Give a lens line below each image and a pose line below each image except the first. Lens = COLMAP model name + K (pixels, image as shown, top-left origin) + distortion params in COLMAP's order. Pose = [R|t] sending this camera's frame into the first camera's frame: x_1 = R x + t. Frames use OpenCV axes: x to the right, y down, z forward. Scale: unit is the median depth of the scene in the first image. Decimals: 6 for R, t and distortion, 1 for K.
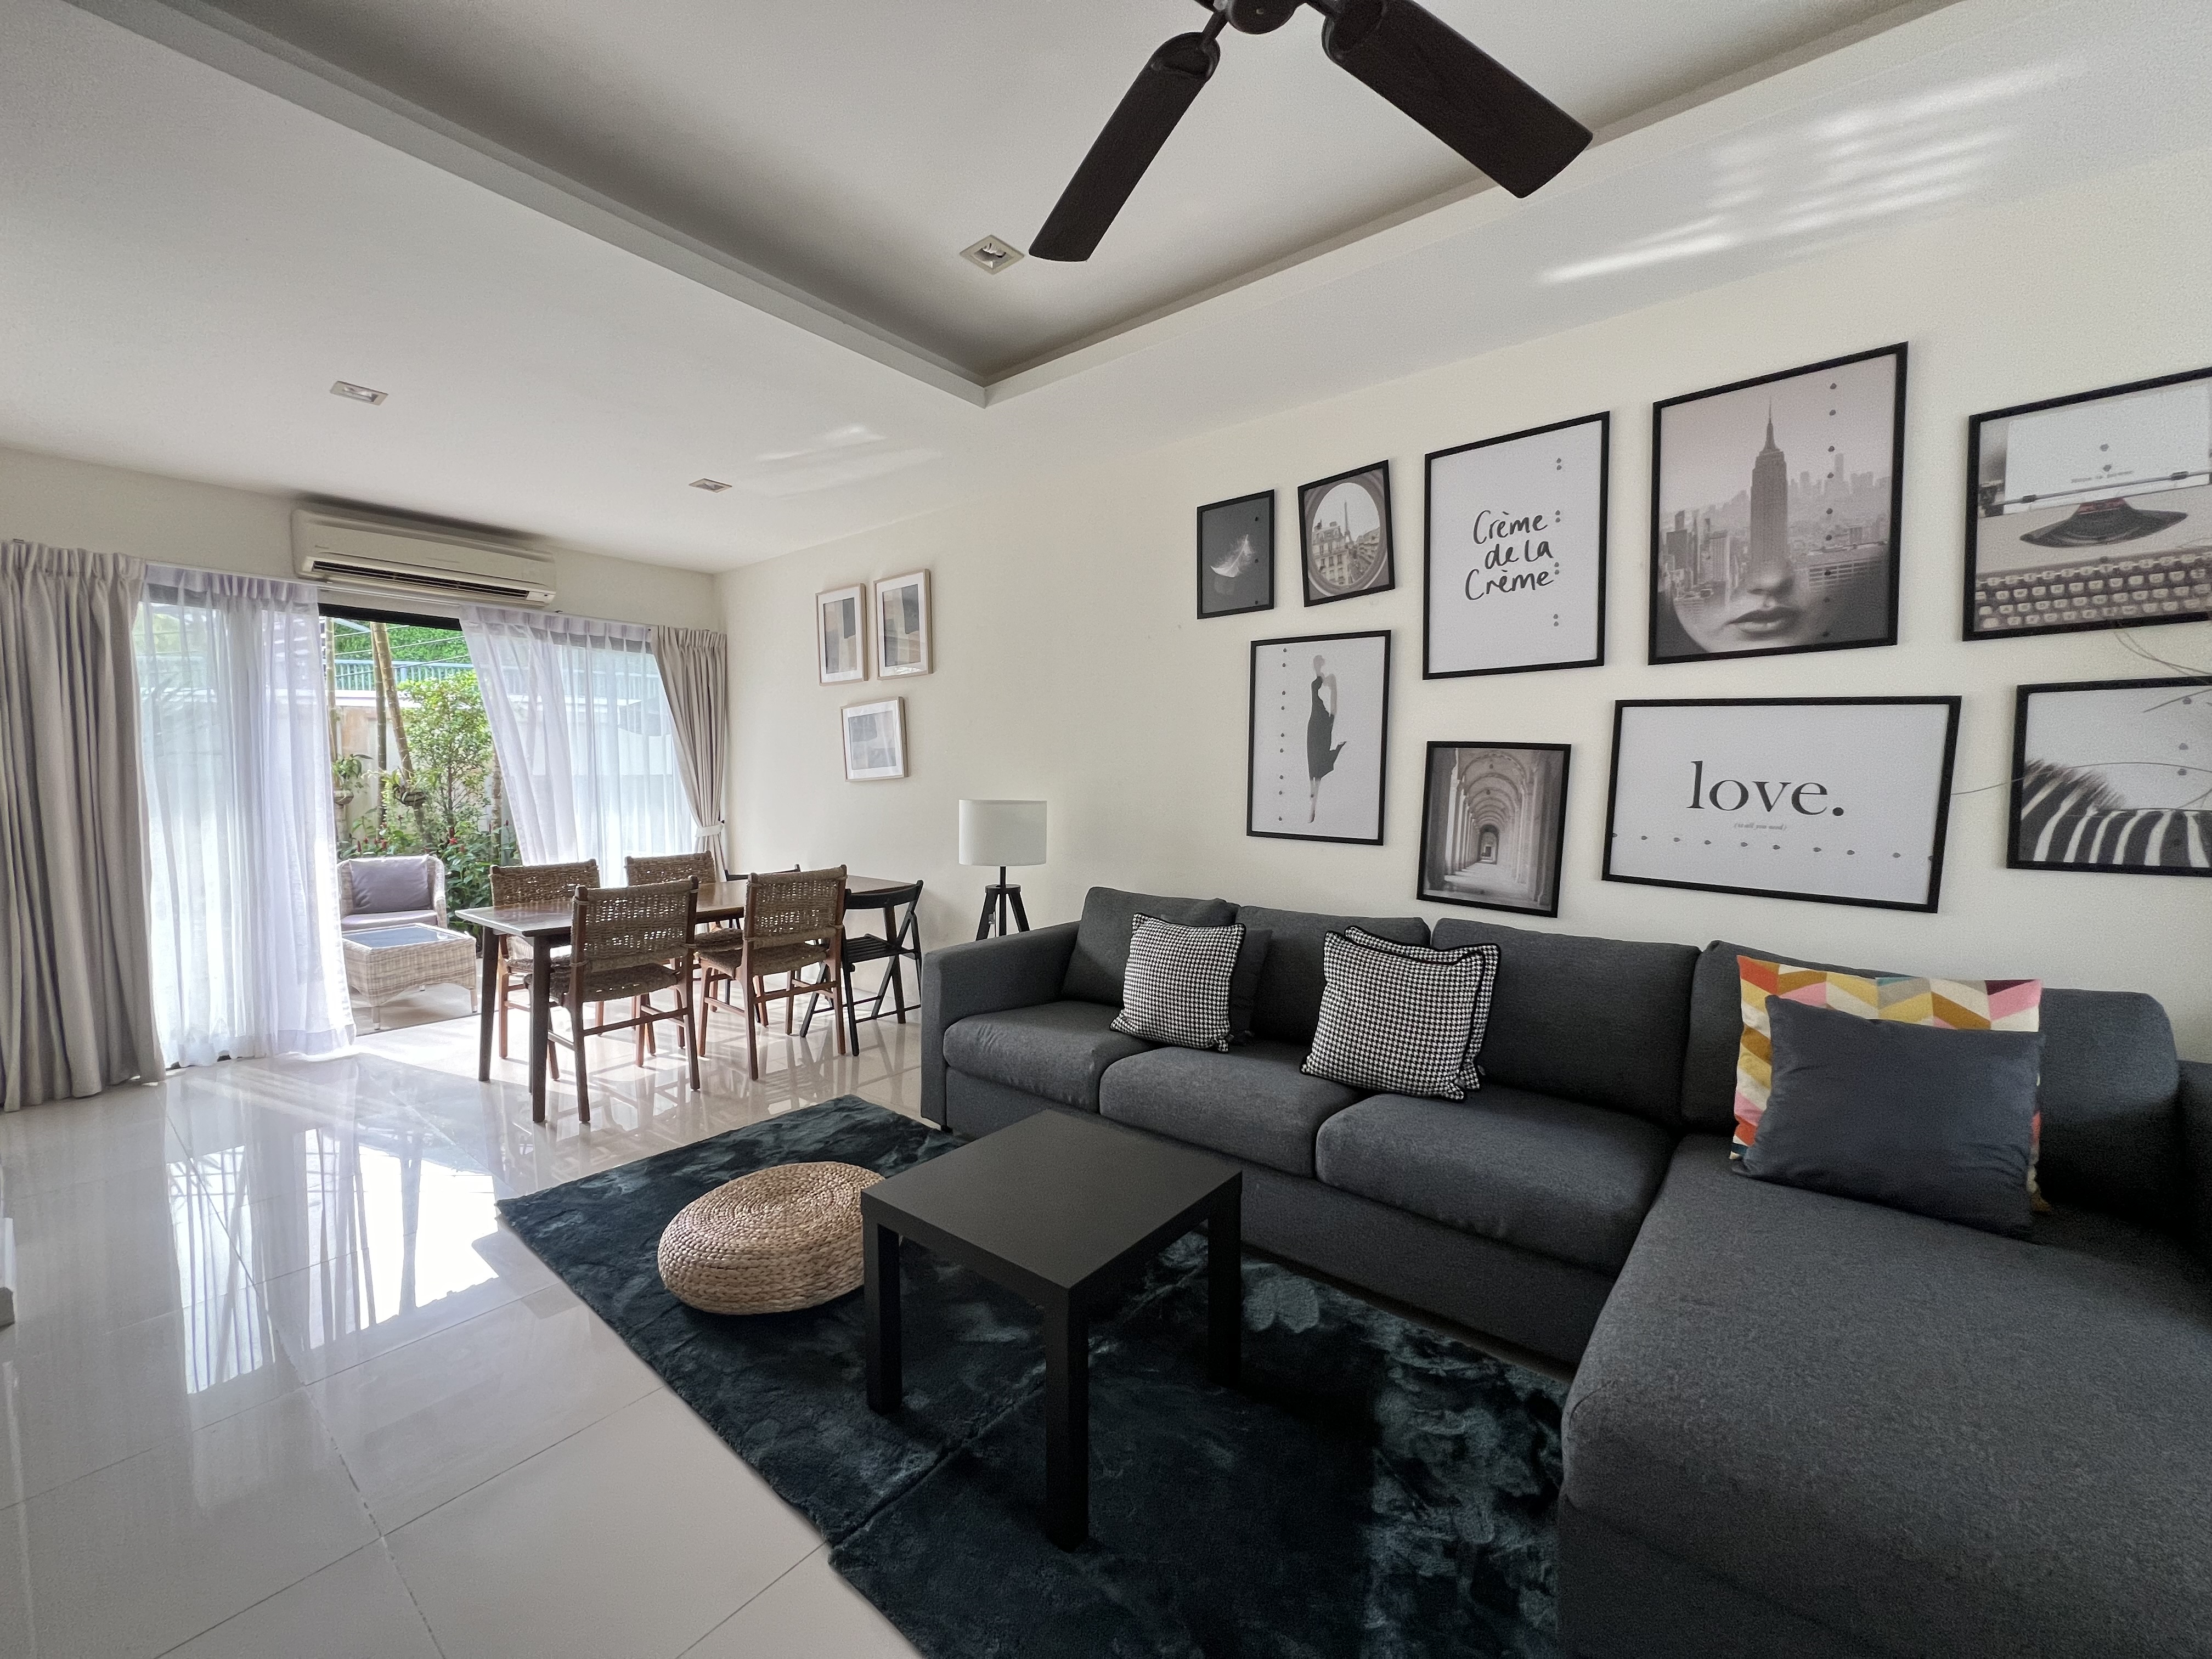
lens RADIAL K [[885.1, 0, 1106.0], [0, 885.1, 829.5], [0, 0, 1]] dist [0.000259, 0.000484]
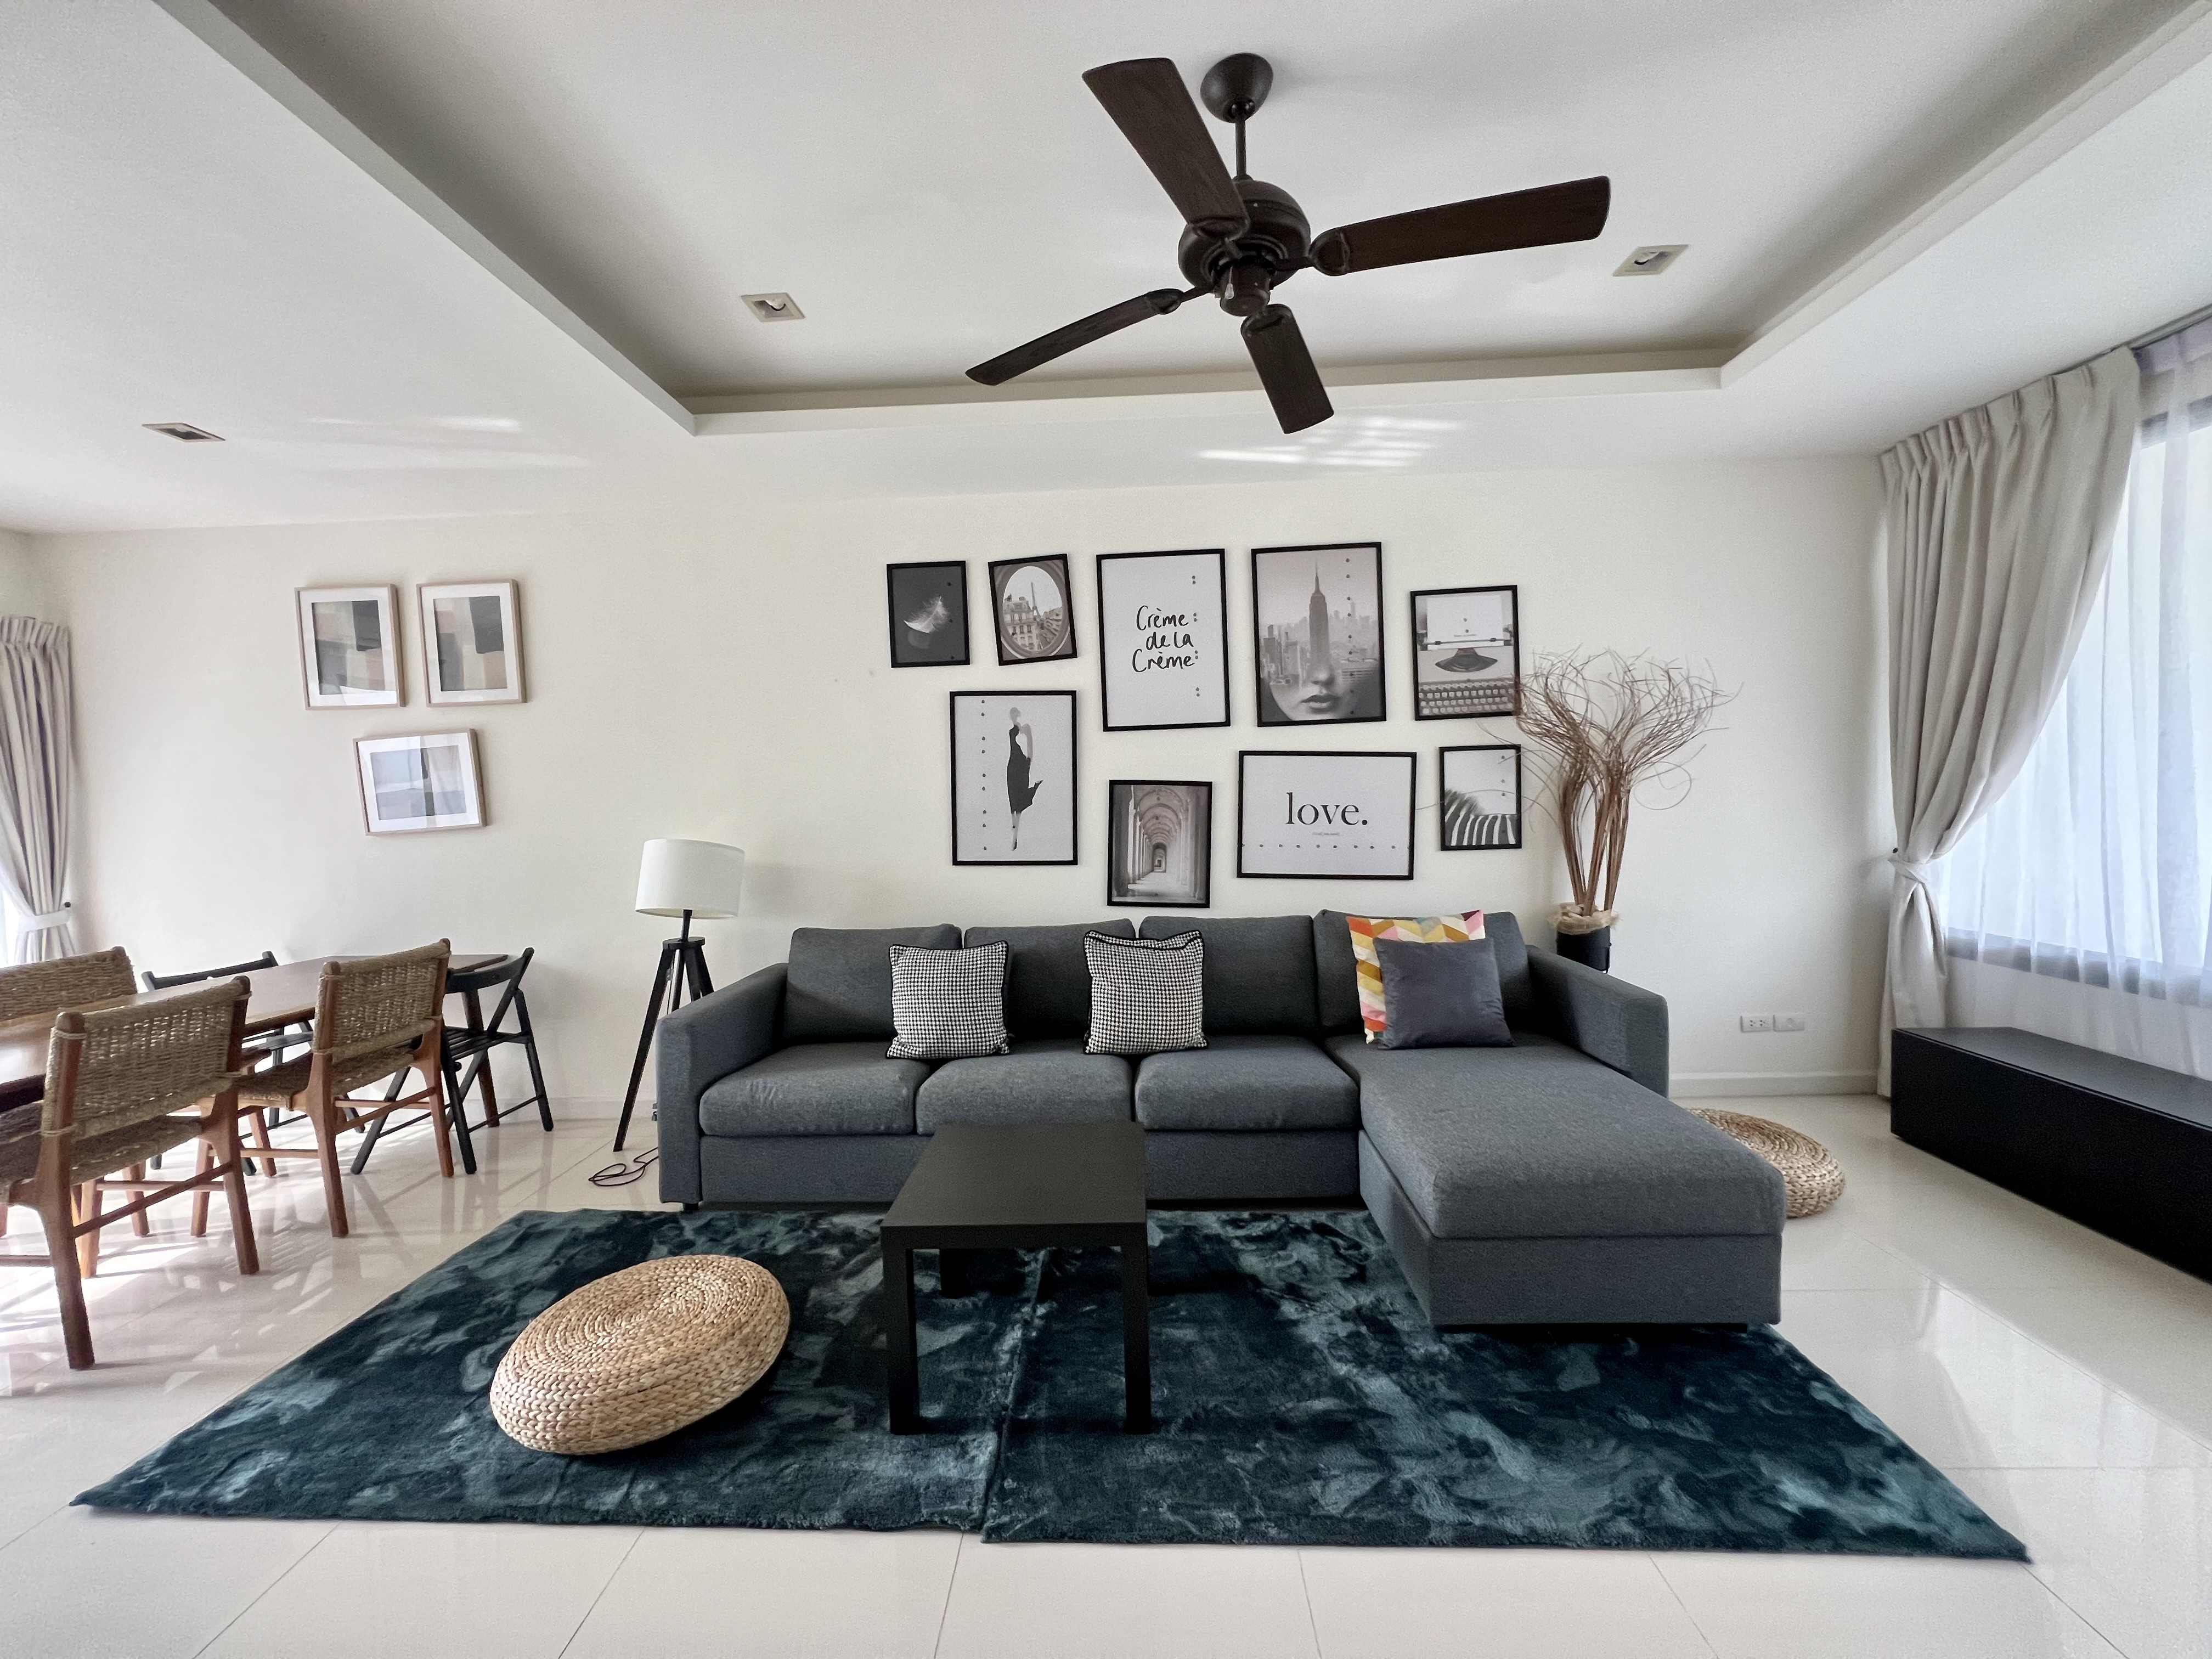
lens RADIAL K [[885.1, 0, 1106.0], [0, 885.1, 829.5], [0, 0, 1]] dist [0.000259, 0.000484]
pose [[0.800124, -0.046544, 0.598027, -0.427780], [0.064500, 0.997880, -0.008632, -0.019880], [-0.596357, 0.045479, 0.801430, -0.007703]]
